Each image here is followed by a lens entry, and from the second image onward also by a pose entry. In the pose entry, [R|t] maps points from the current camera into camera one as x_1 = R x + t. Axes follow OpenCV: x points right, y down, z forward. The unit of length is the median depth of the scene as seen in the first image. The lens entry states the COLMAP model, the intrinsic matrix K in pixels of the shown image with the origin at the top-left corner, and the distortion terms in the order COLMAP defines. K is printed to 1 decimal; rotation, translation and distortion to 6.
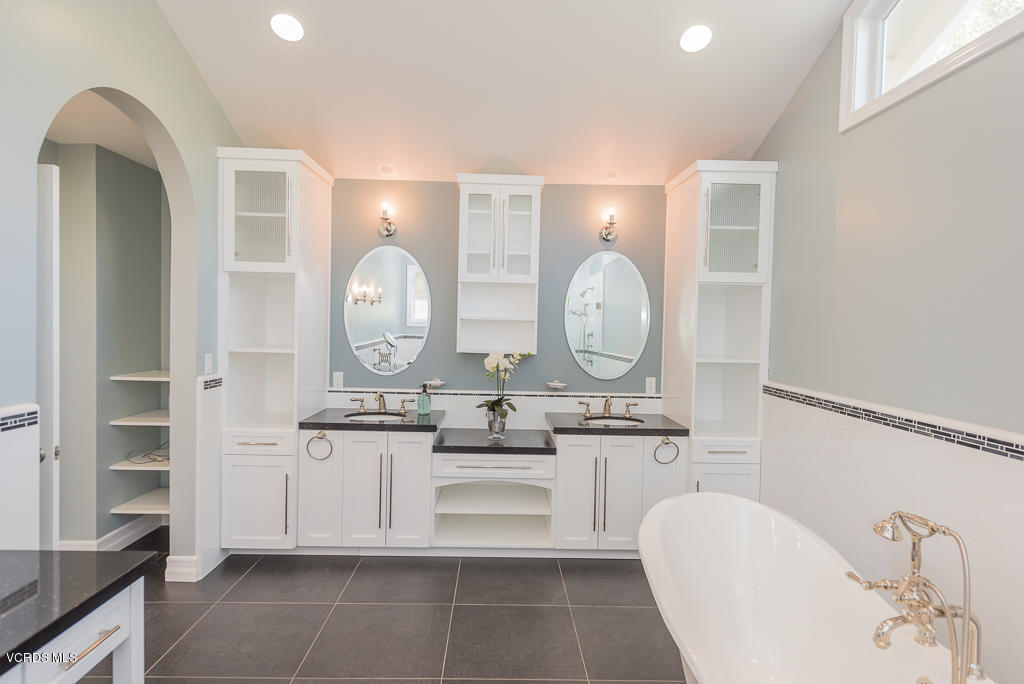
lens RADIAL K [[588.2, 0, 511.9], [0, 588.2, 340.1], [0, 0, 1]] dist [-0.000338, -0.000024]
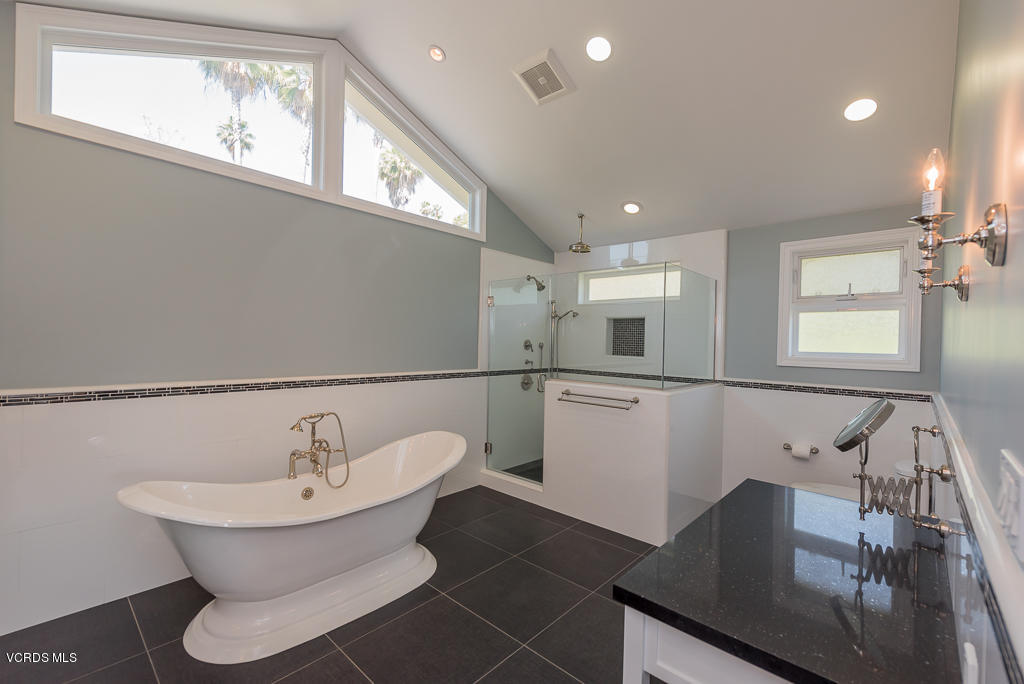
lens RADIAL K [[440.2, 0, 512.1], [0, 440.2, 341.7], [0, 0, 1]] dist [0.000270, 0.000015]
pose [[-0.720144, -0.030409, 0.693158, -0.682065], [-0.009987, 0.999390, 0.033467, -0.023666], [-0.693753, 0.017178, -0.720008, 1.171132]]
